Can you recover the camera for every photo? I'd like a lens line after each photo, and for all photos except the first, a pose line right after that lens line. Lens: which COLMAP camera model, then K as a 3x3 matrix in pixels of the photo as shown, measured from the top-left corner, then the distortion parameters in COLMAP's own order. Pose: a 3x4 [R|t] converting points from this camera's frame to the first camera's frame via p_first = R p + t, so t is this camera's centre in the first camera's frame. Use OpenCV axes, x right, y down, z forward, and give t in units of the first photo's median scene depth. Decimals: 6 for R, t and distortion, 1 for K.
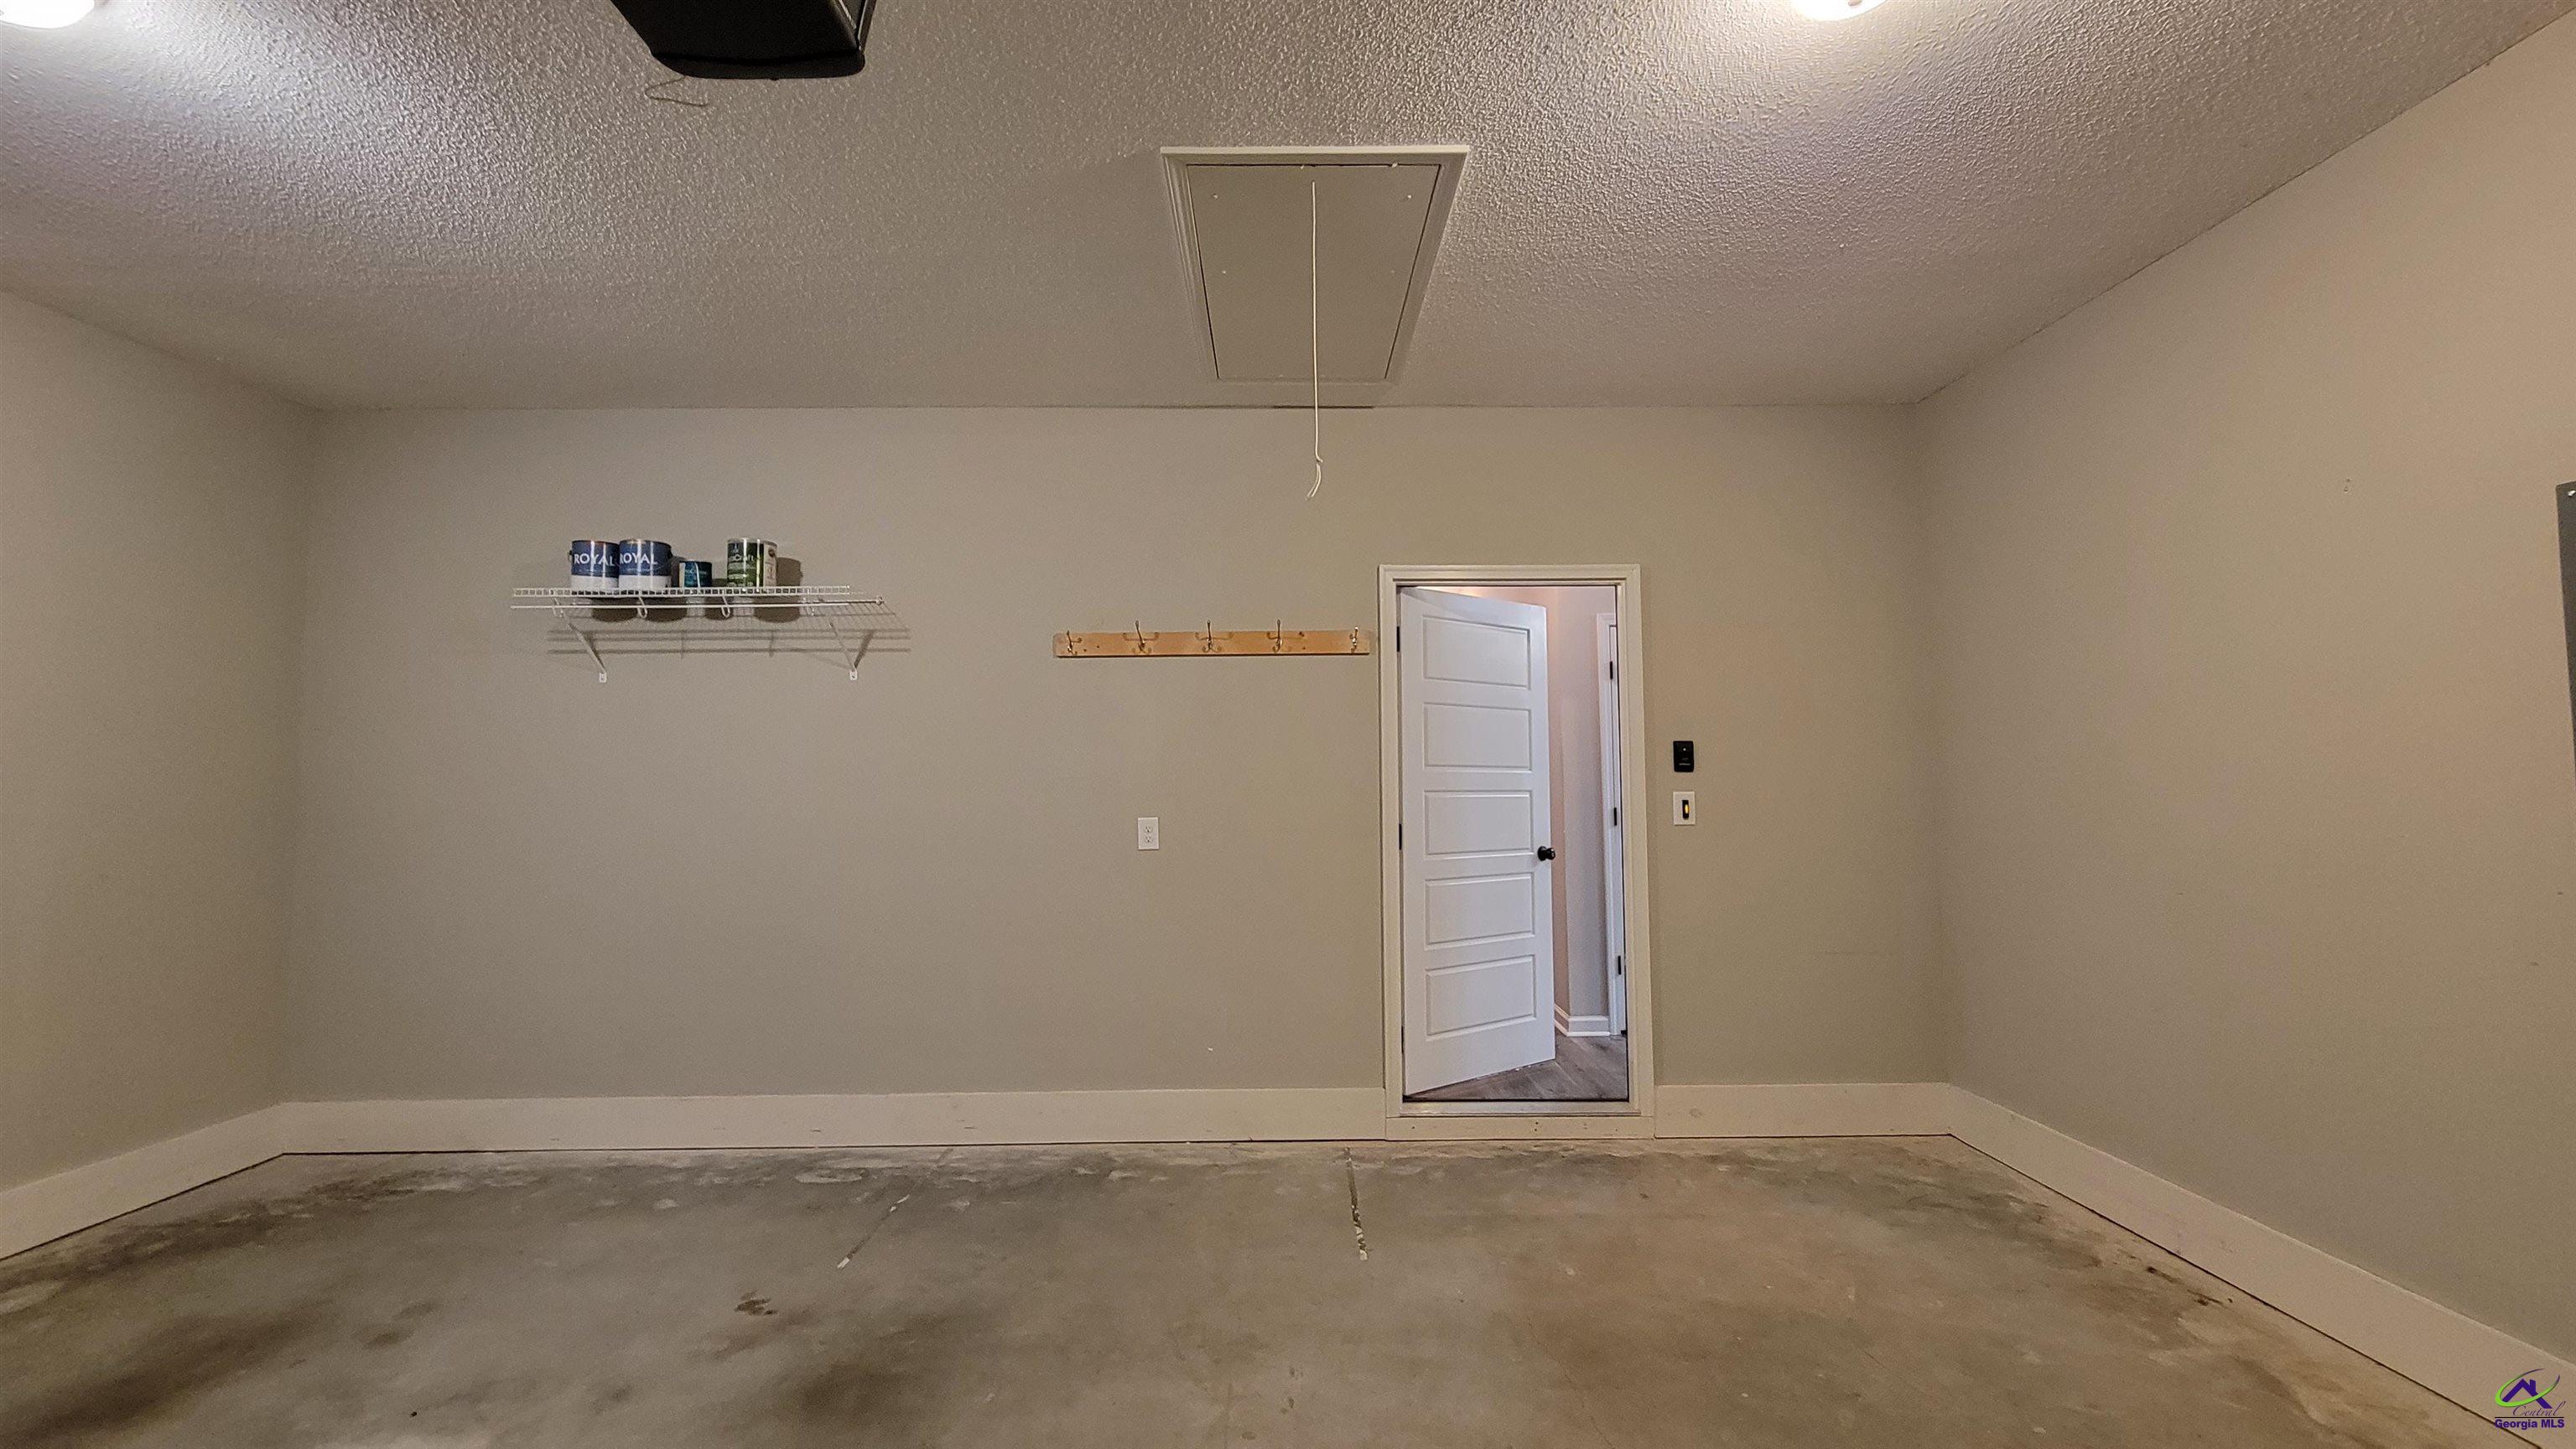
lens RADIAL K [[1053.1, 0, 1288.0], [0, 1053.1, 724.5], [0, 0, 1]] dist [-0.000658, -0.000278]
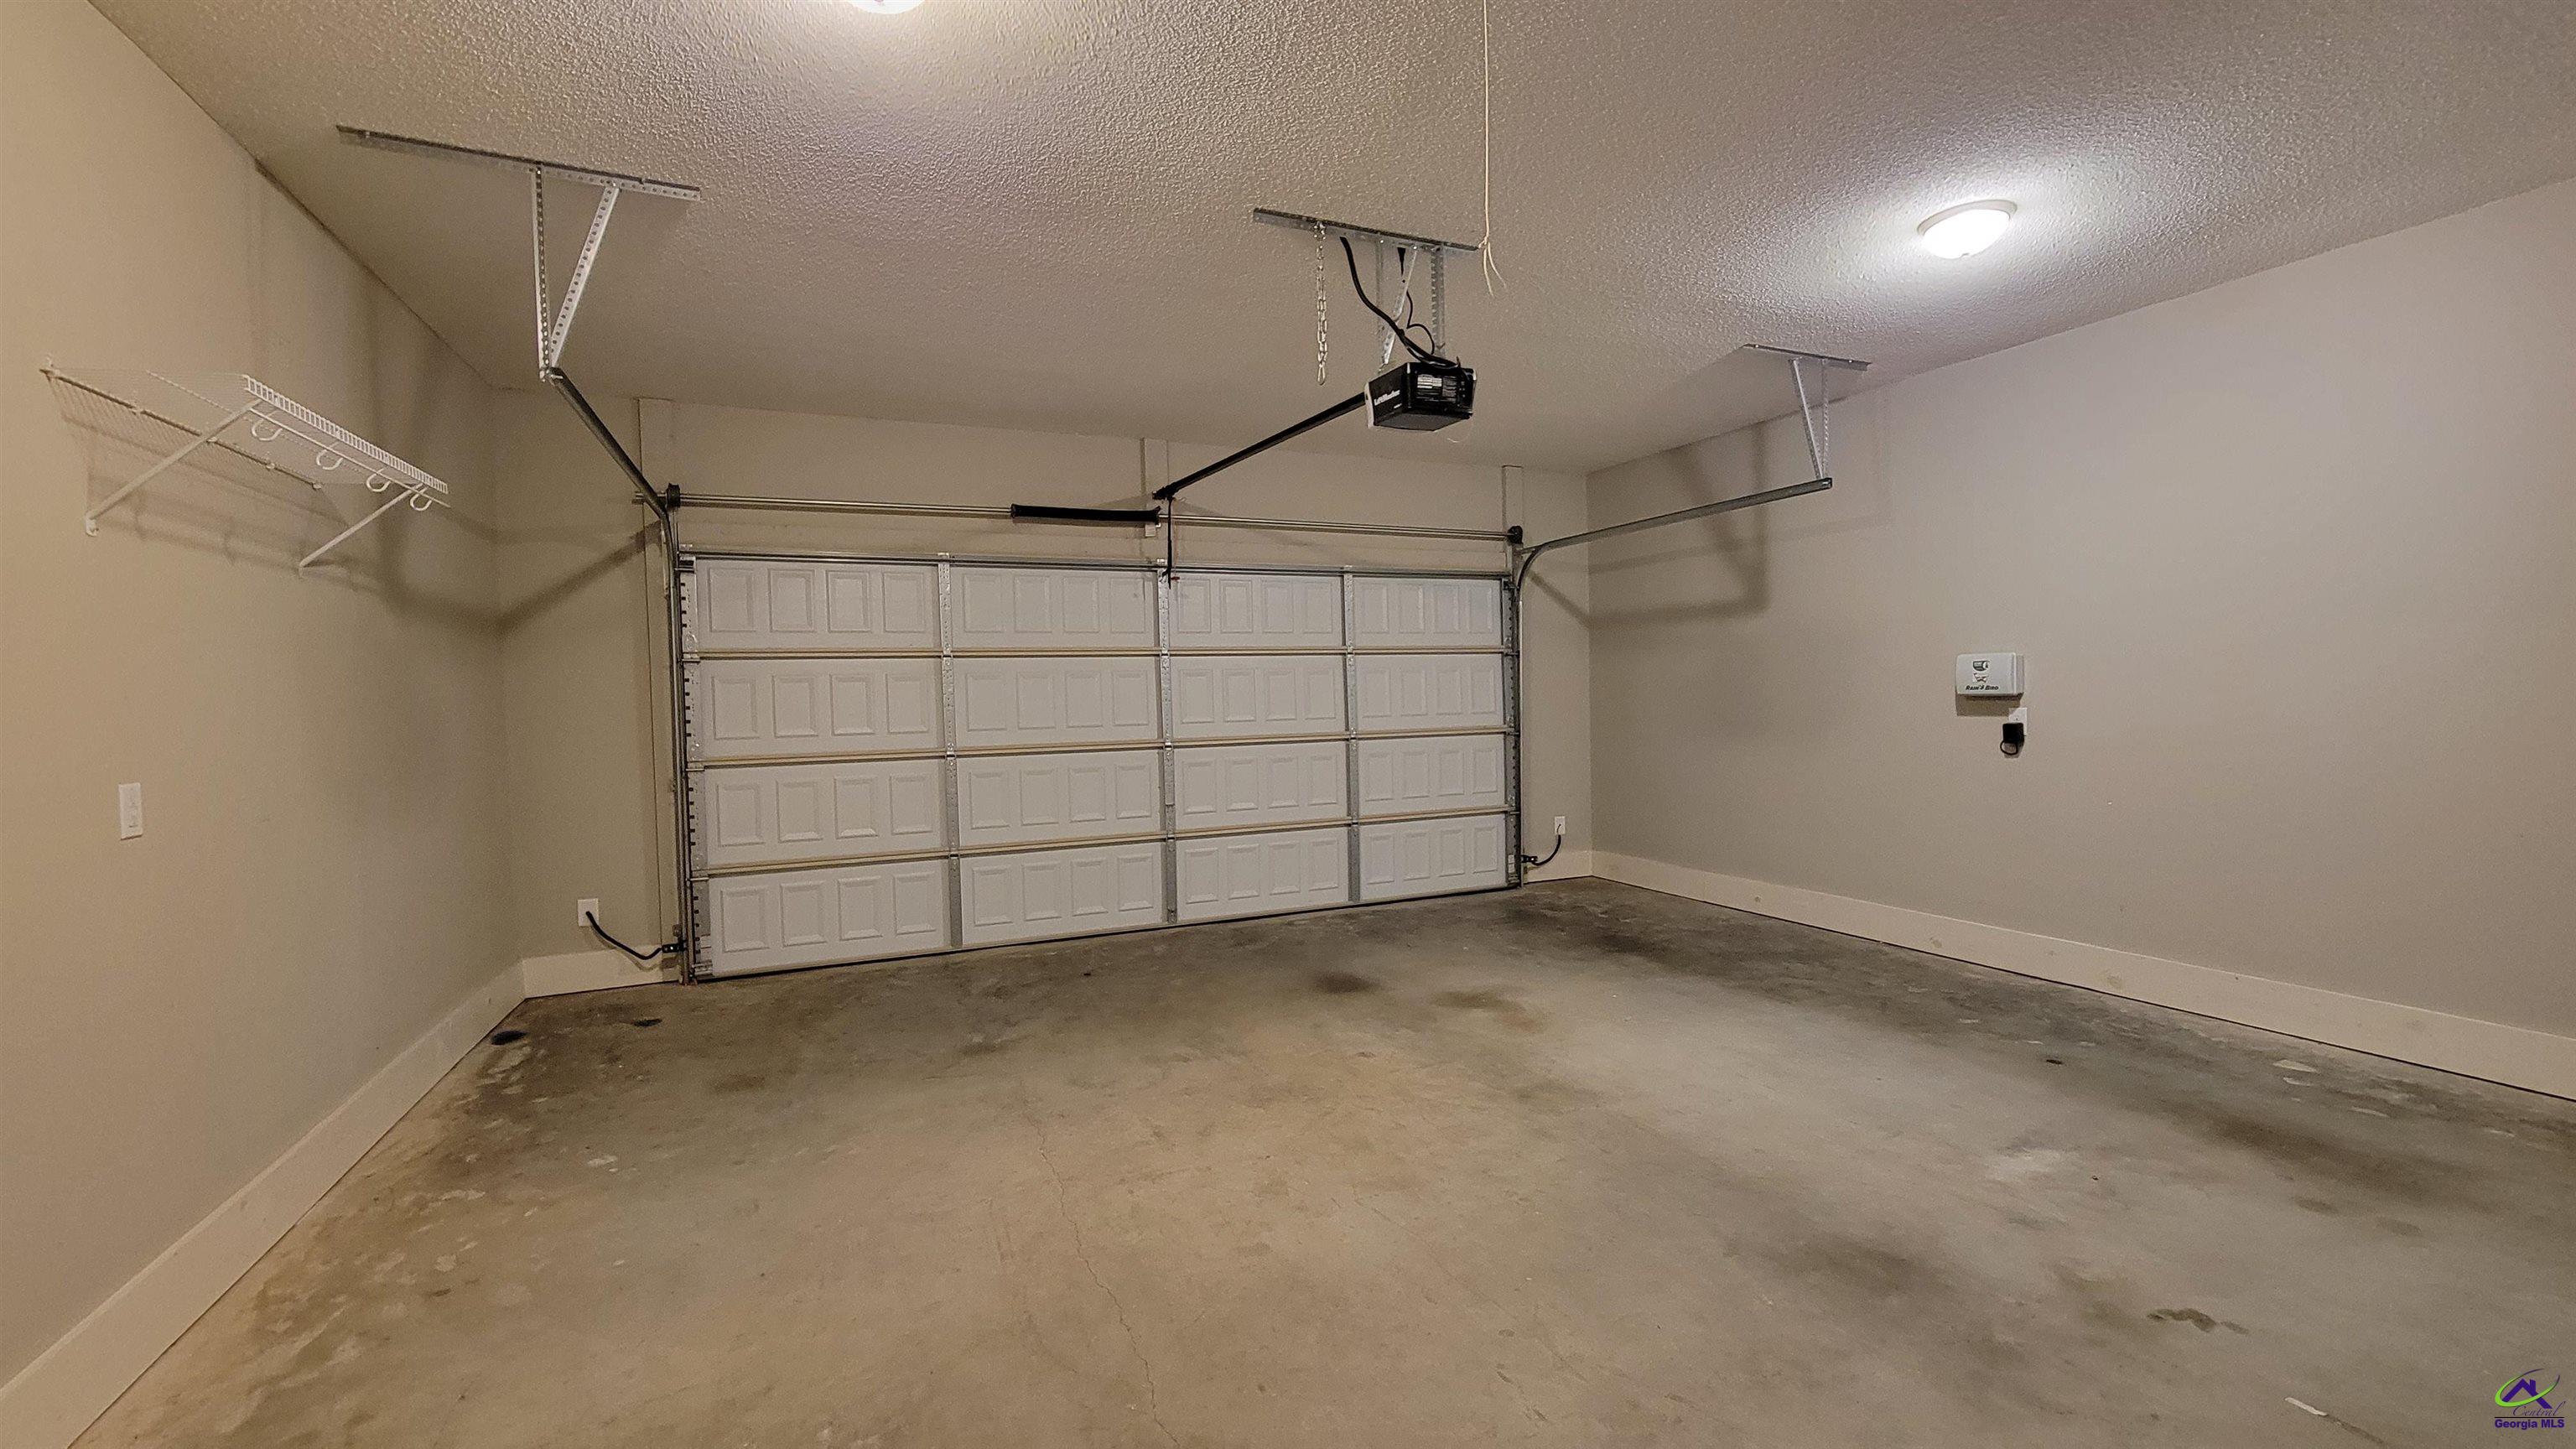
lens RADIAL K [[1053.1, 0, 1288.0], [0, 1053.1, 724.5], [0, 0, 1]] dist [-0.000658, -0.000278]
pose [[-0.914849, 0.036650, -0.402128, 0.459443], [0.049520, 0.998538, -0.021650, 0.096315], [0.400747, -0.039720, -0.915327, 1.606002]]
